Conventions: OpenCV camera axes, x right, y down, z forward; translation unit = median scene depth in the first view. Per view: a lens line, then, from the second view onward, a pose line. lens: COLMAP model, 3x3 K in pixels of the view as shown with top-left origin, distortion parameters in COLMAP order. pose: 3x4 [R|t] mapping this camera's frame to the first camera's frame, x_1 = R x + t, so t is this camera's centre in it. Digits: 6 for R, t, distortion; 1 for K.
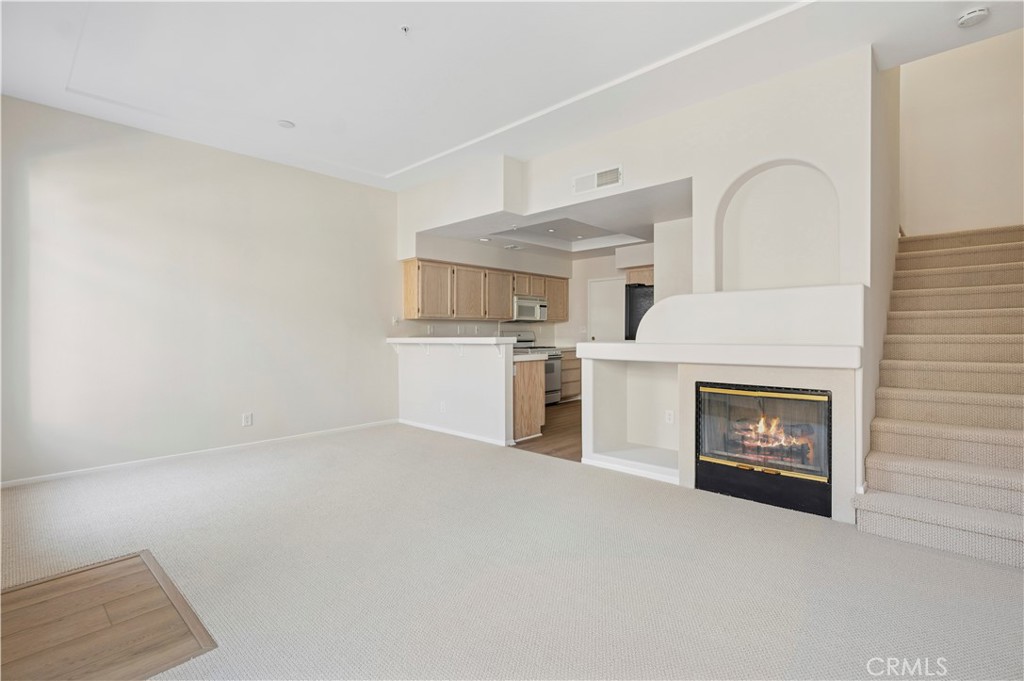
lens RADIAL K [[477.1, 0, 519.1], [0, 477.1, 334.8], [0, 0, 1]] dist [0.005927, -0.000547]
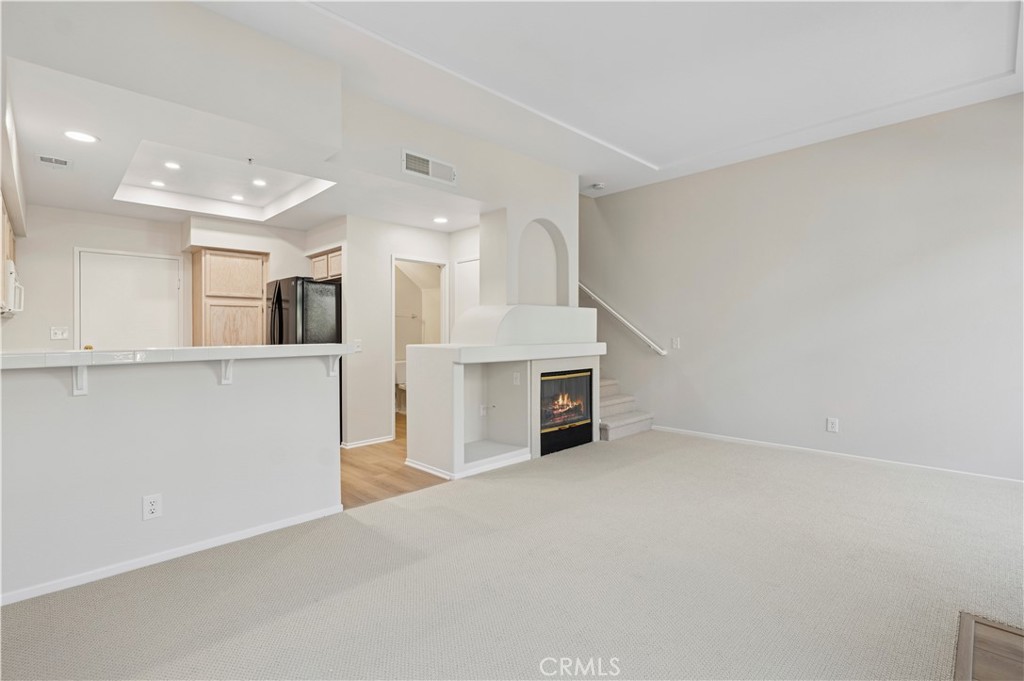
lens RADIAL K [[477.1, 0, 504.2], [0, 477.1, 339.1], [0, 0, 1]] dist [0.005927, -0.000547]
pose [[0.057590, -0.014605, 0.998234, -0.444029], [0.010442, 0.999847, 0.014026, -0.007301], [-0.998286, 0.009616, 0.057733, 0.492336]]
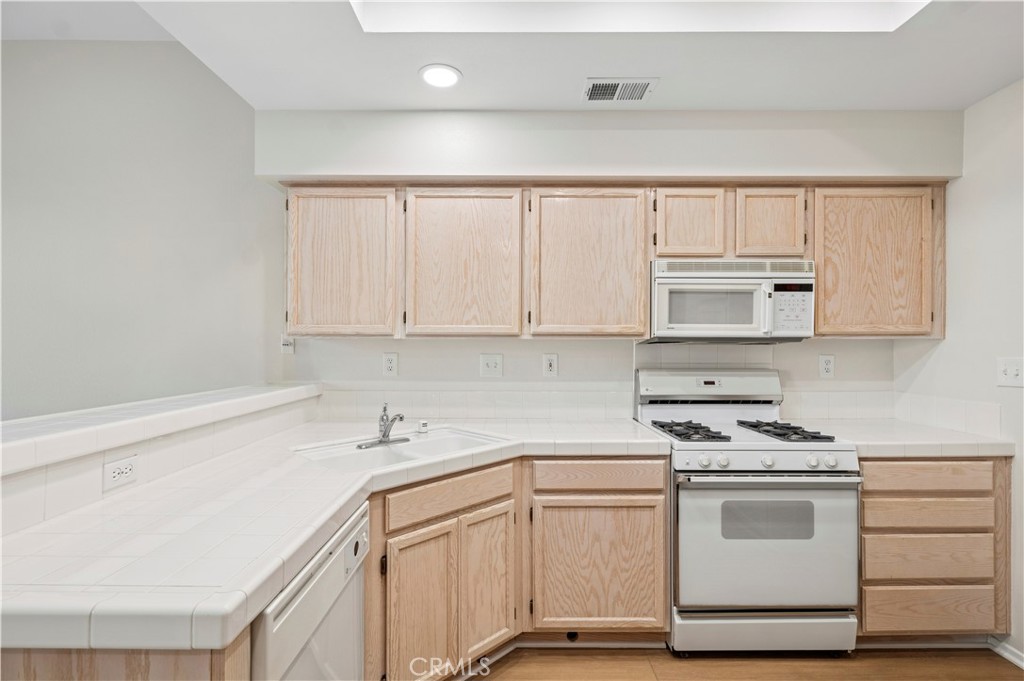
lens RADIAL K [[477.1, 0, 519.3], [0, 477.1, 340.9], [0, 0, 1]] dist [0.005927, -0.000547]
pose [[0.679631, -0.001705, -0.733552, 0.158548], [-0.009312, 0.999897, -0.010951, -0.023857], [0.733495, 0.014273, 0.679545, 0.717895]]
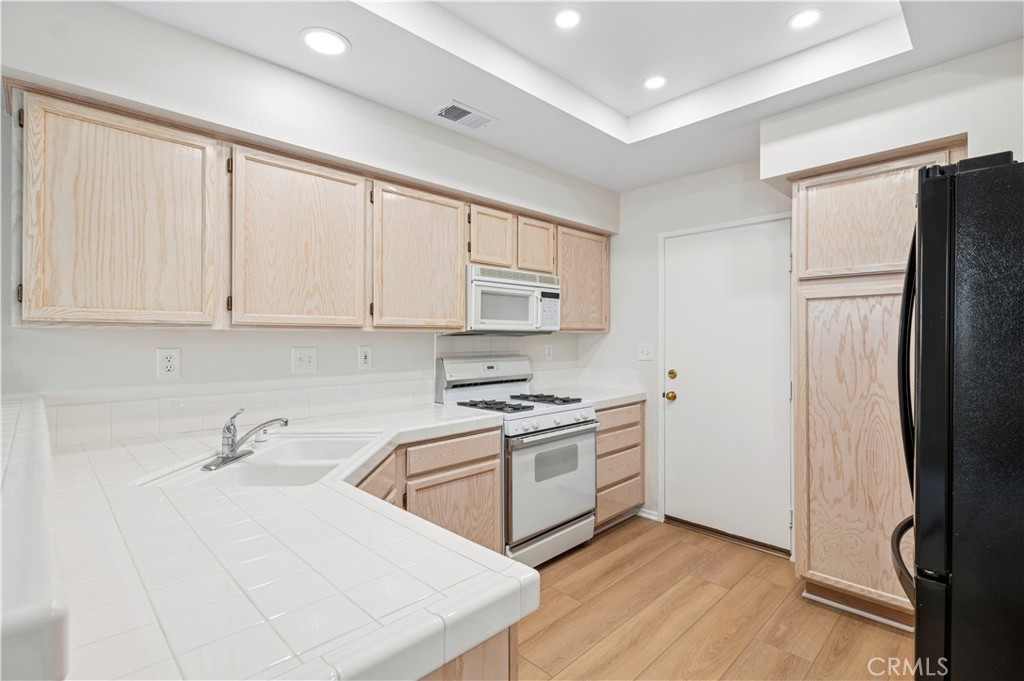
lens RADIAL K [[477.1, 0, 517.7], [0, 477.1, 333.8], [0, 0, 1]] dist [0.005927, -0.000547]
pose [[0.998878, 0.002546, -0.047296, 0.044012], [-0.003210, 0.999897, -0.013983, -0.022756], [0.047255, 0.014119, 0.998783, 0.629603]]
